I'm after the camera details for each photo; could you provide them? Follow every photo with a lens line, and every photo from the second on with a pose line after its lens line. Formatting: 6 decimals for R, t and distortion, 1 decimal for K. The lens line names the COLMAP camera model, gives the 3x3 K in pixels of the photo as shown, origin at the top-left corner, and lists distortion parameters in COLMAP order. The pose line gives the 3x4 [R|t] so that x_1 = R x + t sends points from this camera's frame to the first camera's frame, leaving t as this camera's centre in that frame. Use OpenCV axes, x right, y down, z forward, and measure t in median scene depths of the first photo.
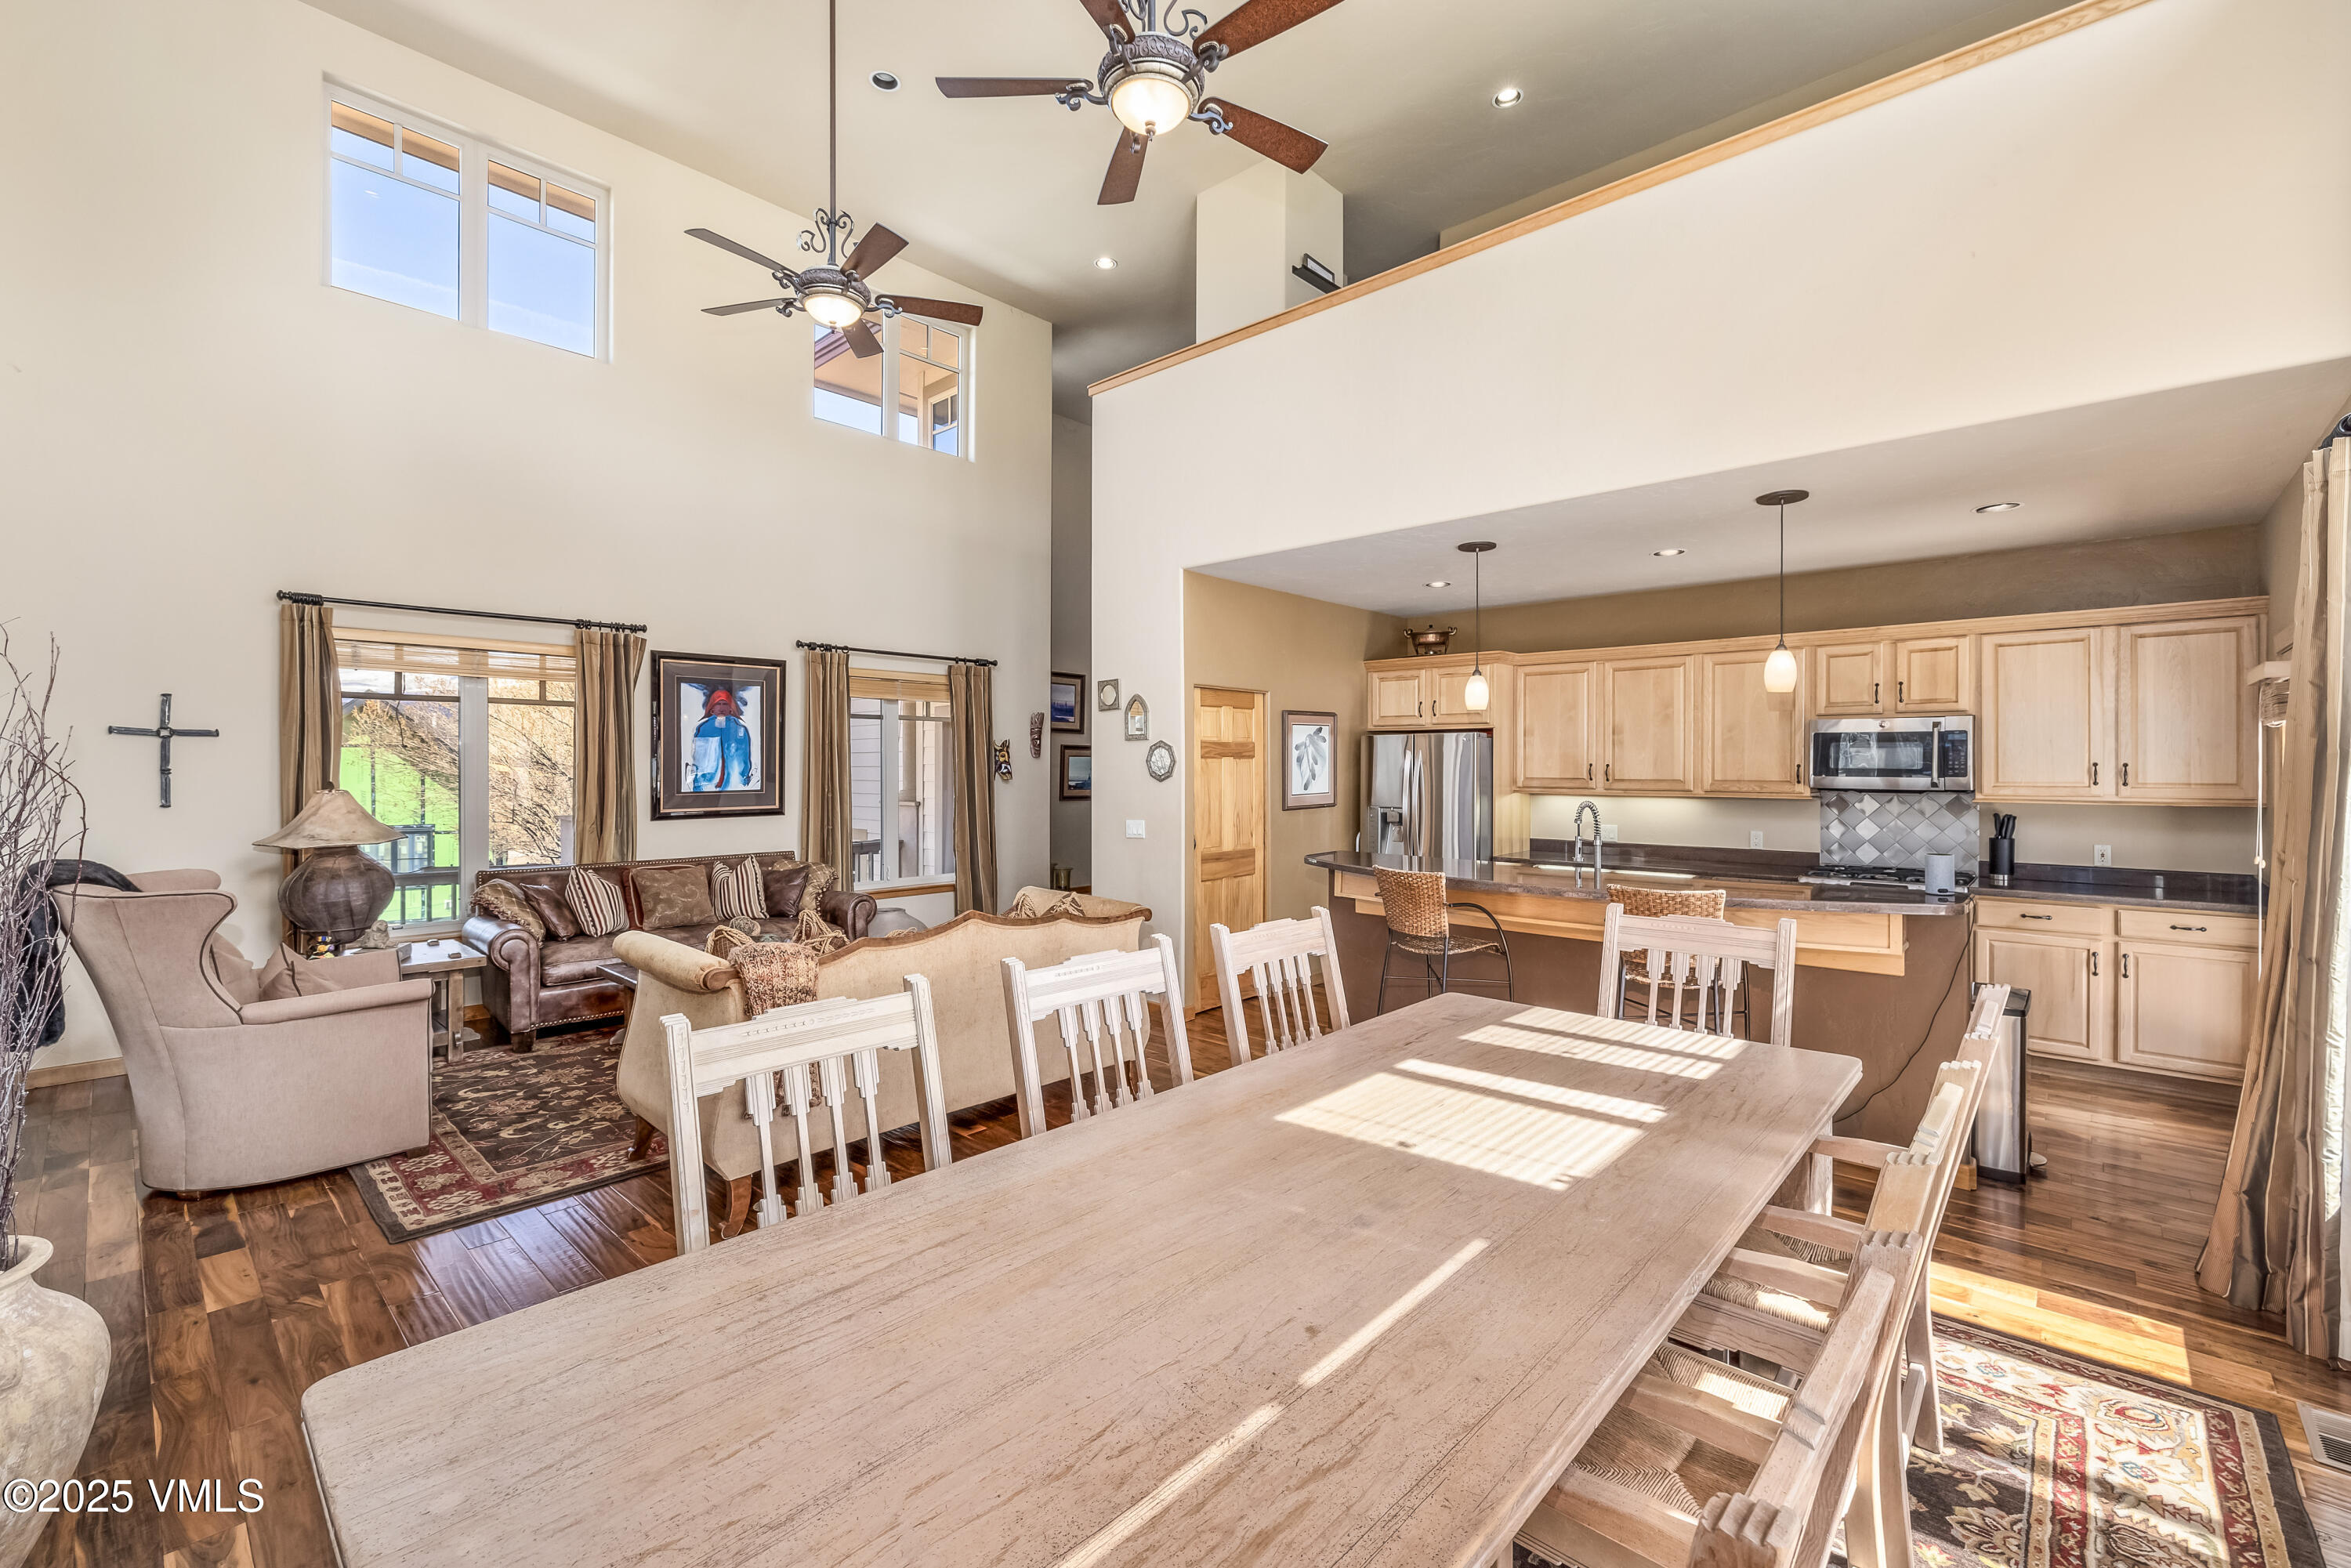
lens RADIAL K [[1000.8, 0, 1178.3], [0, 1000.8, 777.0], [0, 0, 1]] dist [-0.006421, -0.000058]
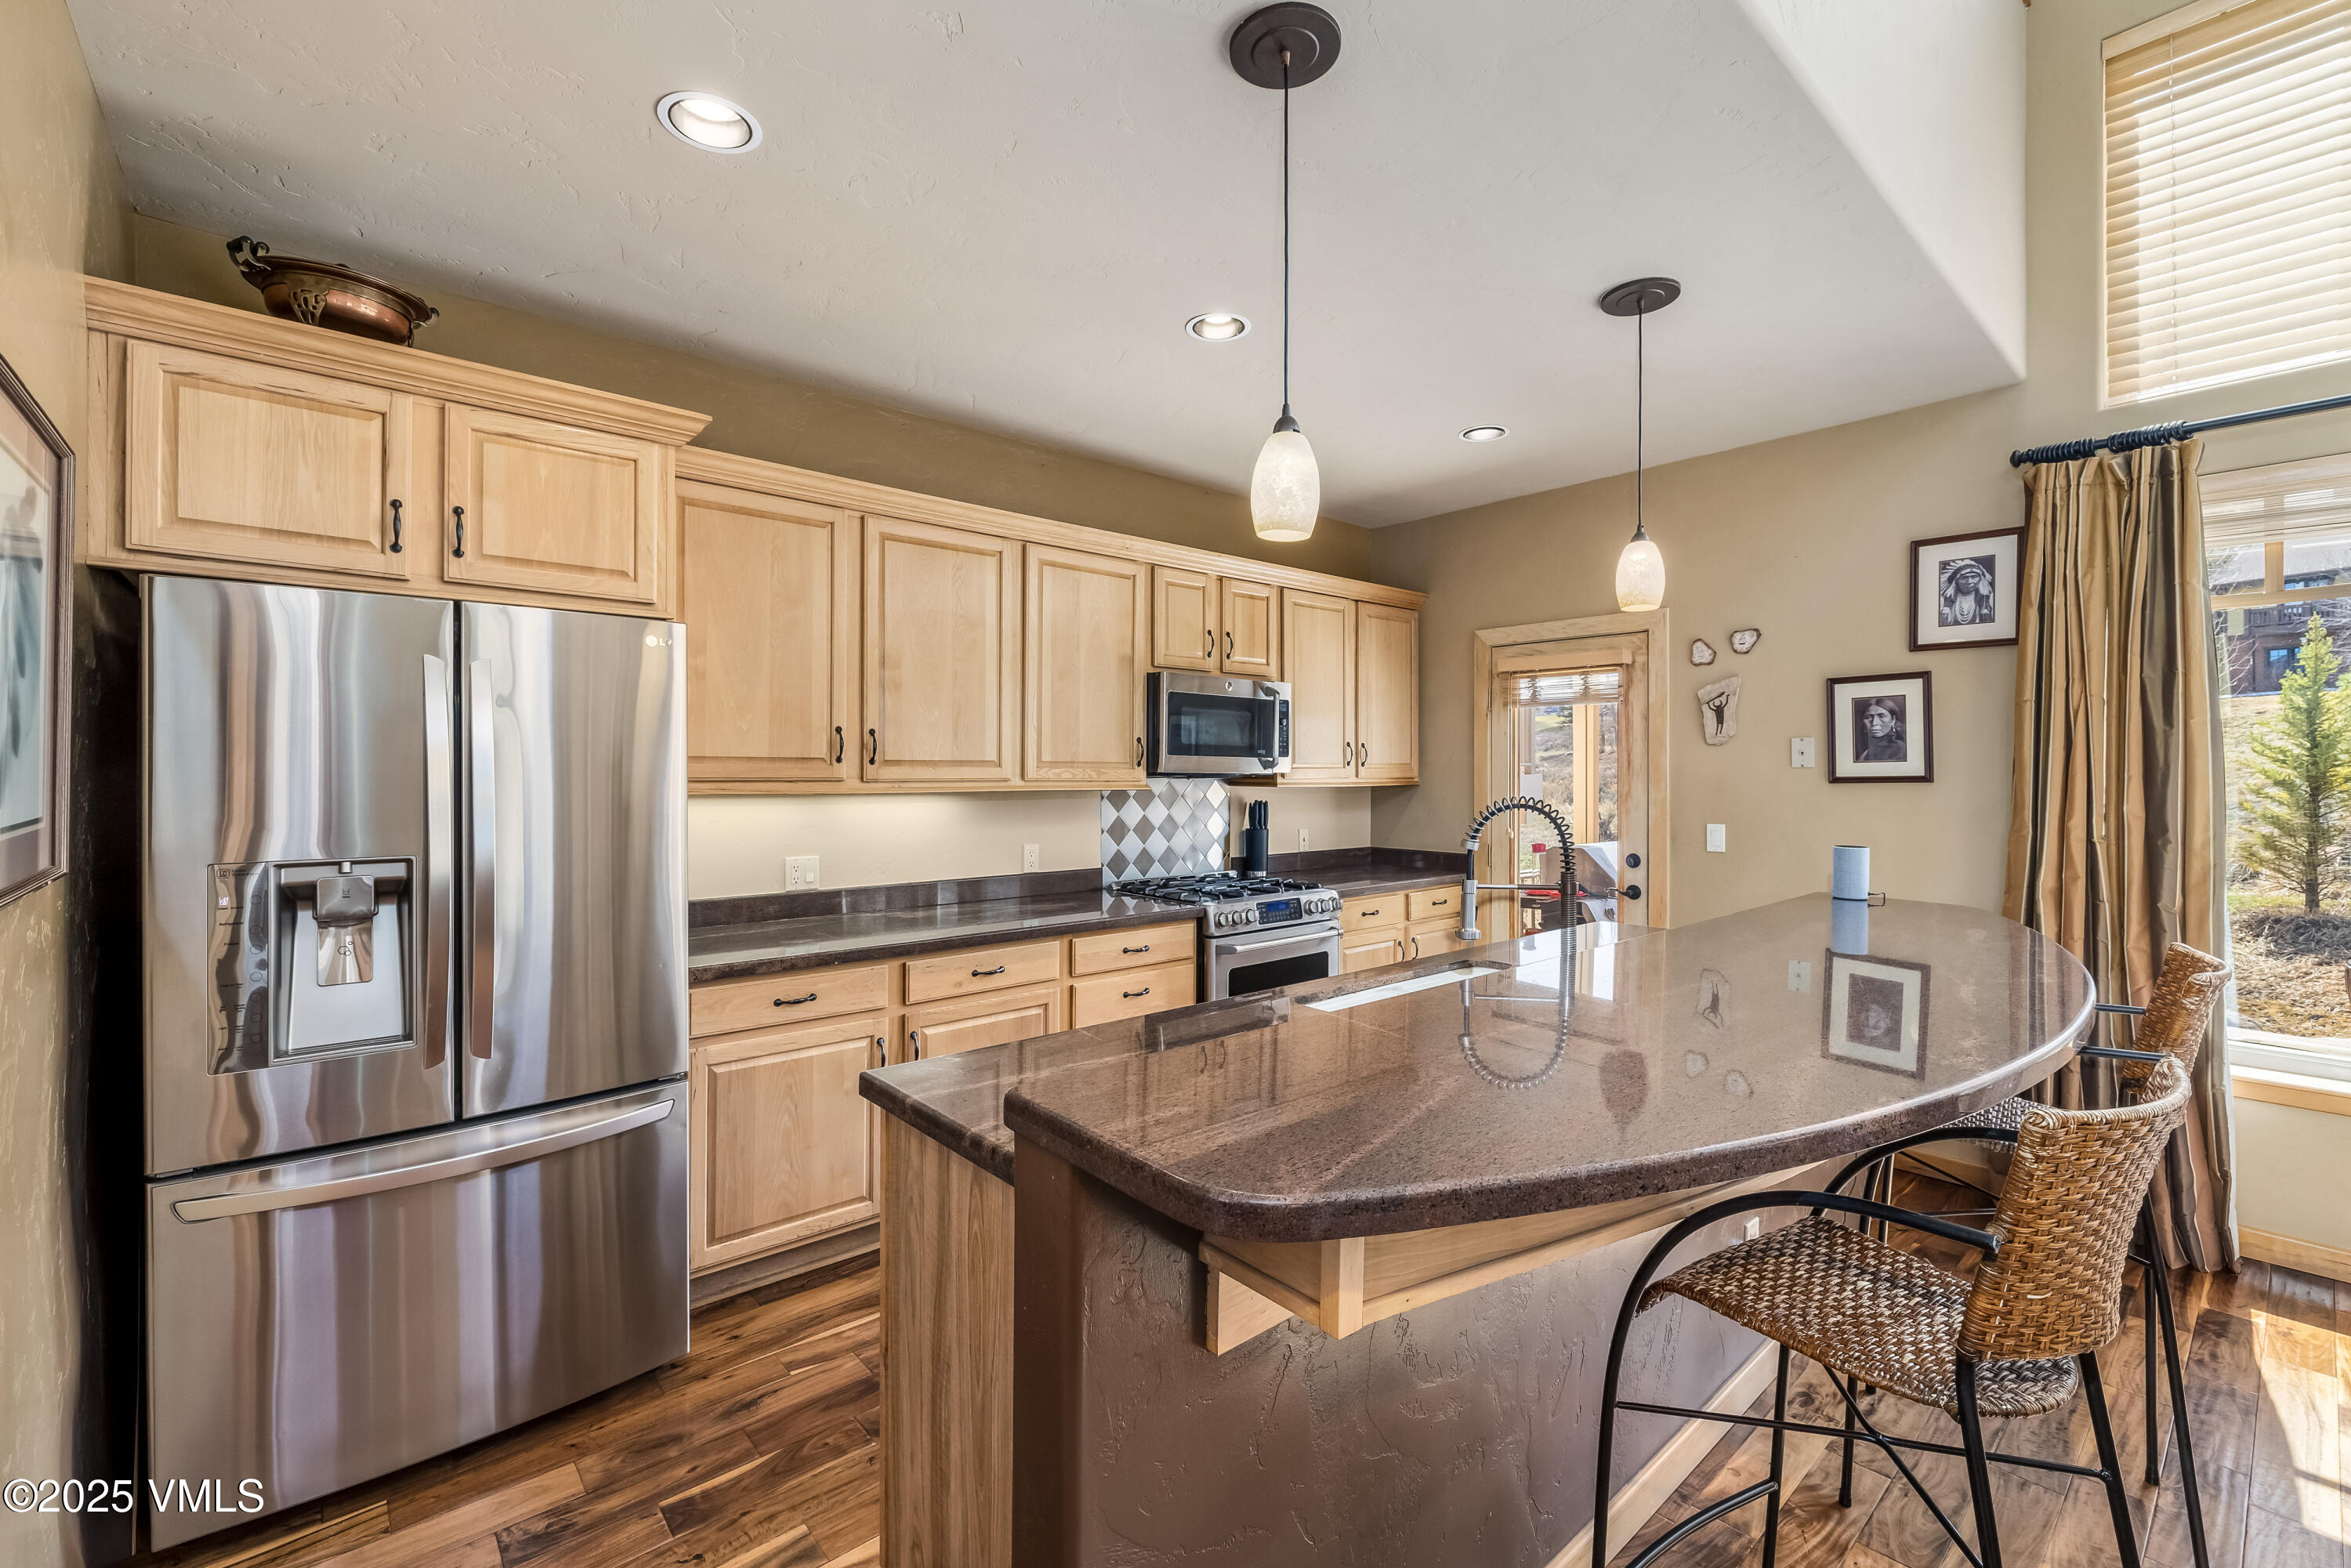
lens RADIAL K [[1000.8, 0, 1194.0], [0, 1000.8, 774.5], [0, 0, 1]] dist [-0.006421, -0.000058]
pose [[0.098645, -0.004340, 0.995113, -0.041086], [0.007592, 0.999965, 0.003609, 0.010519], [-0.995094, 0.007199, 0.098675, 0.957787]]
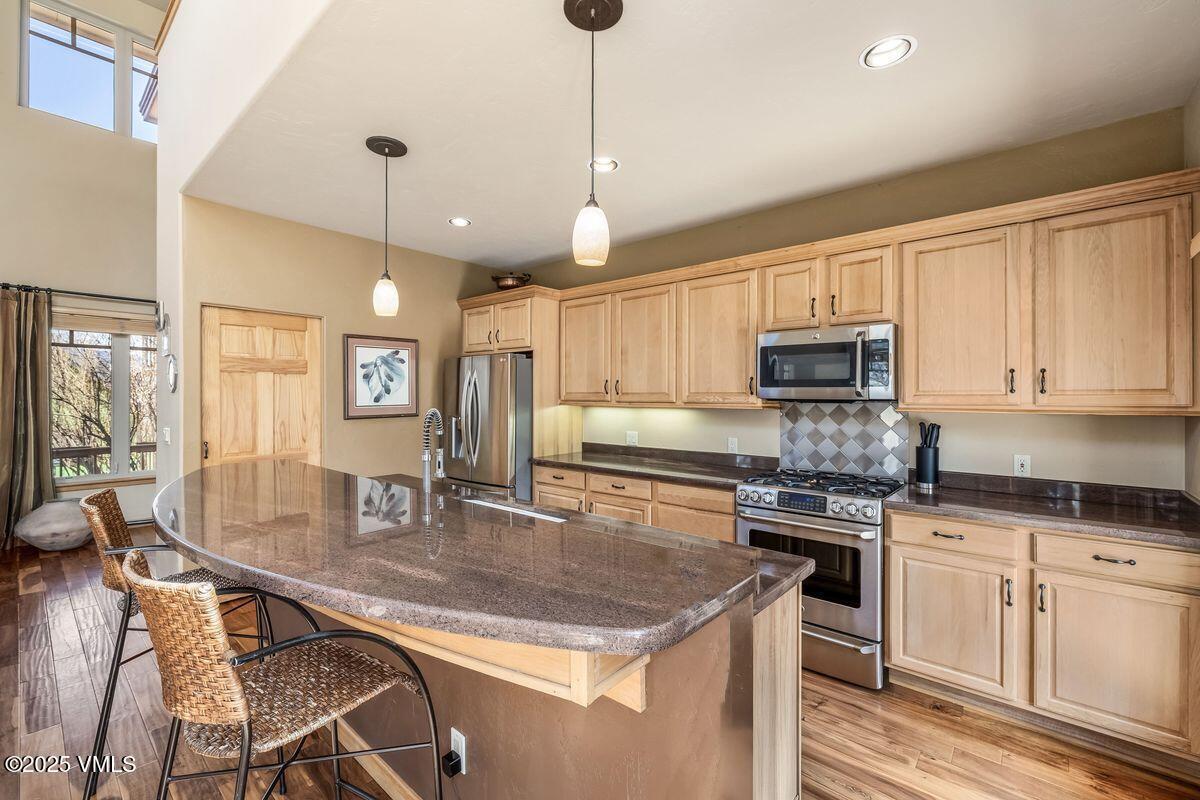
lens RADIAL K [[506.5, 0, 607.0], [0, 506.5, 400.3], [0, 0, 1]] dist [-0.001709, -0.000278]
pose [[0.999492, 0.000117, 0.031873, 0.476115], [-0.000032, 0.999996, -0.002676, 0.014889], [-0.031873, 0.002674, 0.999488, 0.486053]]
